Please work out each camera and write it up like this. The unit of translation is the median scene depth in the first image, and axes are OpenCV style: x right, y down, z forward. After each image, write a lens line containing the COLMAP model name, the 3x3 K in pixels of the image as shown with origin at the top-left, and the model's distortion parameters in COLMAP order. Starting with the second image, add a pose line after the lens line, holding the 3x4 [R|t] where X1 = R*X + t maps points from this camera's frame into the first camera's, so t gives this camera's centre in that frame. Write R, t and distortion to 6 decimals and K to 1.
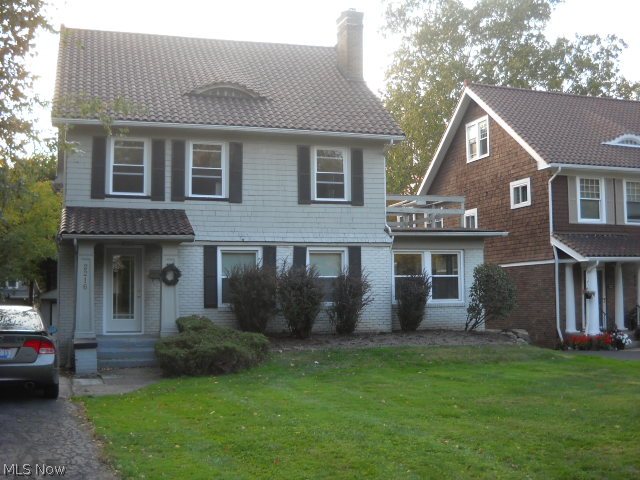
lens RADIAL K [[781.5, 0, 337.9], [0, 781.5, 238.8], [0, 0, 1]] dist [-0.290477, 0.340096]
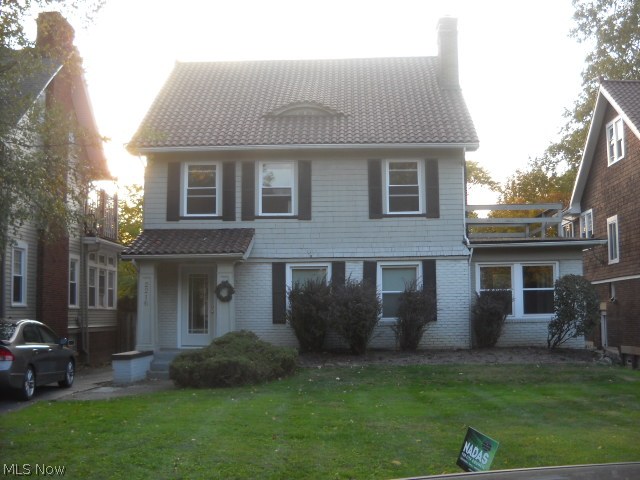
lens RADIAL K [[781.5, 0, 337.9], [0, 781.5, 238.8], [0, 0, 1]] dist [-0.290477, 0.340096]
pose [[0.940544, -0.031893, -0.338172, 0.248838], [0.024722, 0.999369, -0.025494, 0.005330], [0.338772, 0.015618, 0.940739, 0.055941]]
